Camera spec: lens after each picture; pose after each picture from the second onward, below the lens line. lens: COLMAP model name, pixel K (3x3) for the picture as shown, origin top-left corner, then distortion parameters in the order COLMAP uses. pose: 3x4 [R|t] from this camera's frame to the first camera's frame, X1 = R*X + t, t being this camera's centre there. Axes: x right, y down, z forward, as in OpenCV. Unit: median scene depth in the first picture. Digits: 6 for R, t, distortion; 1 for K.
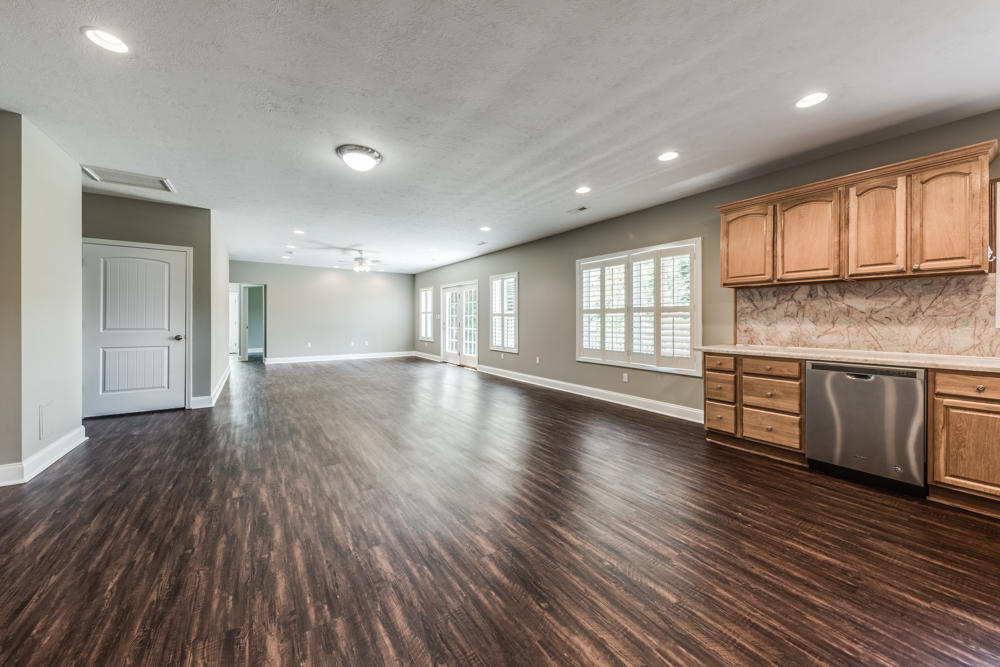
lens RADIAL K [[347.9, 0, 494.1], [0, 347.9, 322.1], [0, 0, 1]] dist [0.001424, -0.000424]
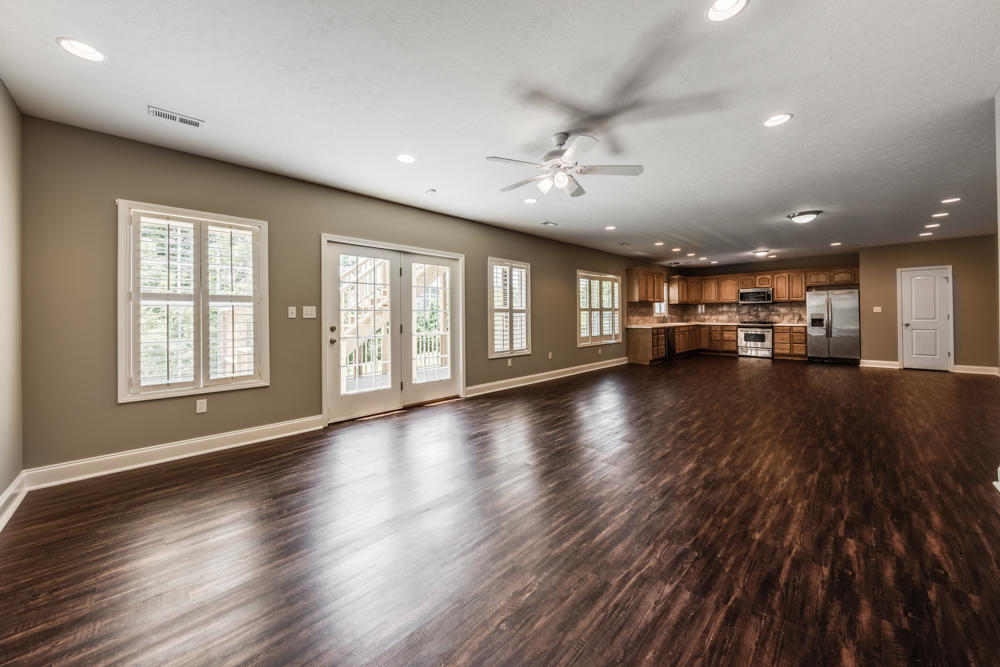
lens RADIAL K [[350.1, 0, 490.2], [0, 350.1, 314.2], [0, 0, 1]] dist [0.000705, -0.000074]
pose [[-0.138626, 0.006021, 0.990327, -1.452769], [0.019158, 0.999811, -0.003397, -0.021921], [-0.990160, 0.018502, -0.138715, 2.182762]]
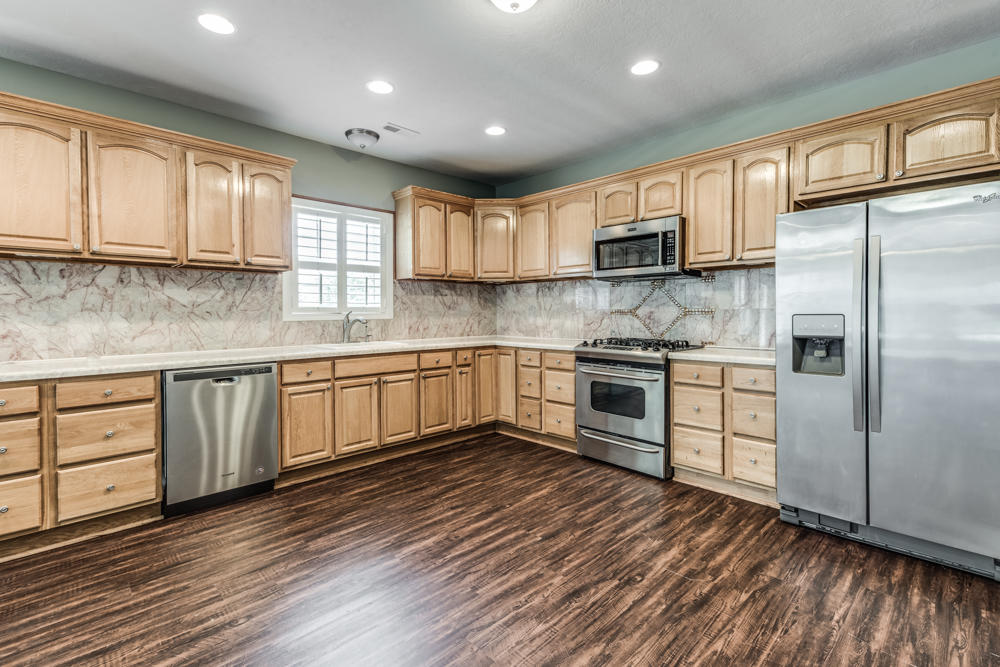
lens RADIAL K [[455.8, 0, 496.0], [0, 455.8, 318.8], [0, 0, 1]] dist [0.026884, -0.000230]
pose [[-0.157214, -0.011338, 0.987499, -0.143070], [0.015632, 0.999780, 0.013967, -0.001089], [-0.987441, 0.017632, -0.157002, 0.425640]]
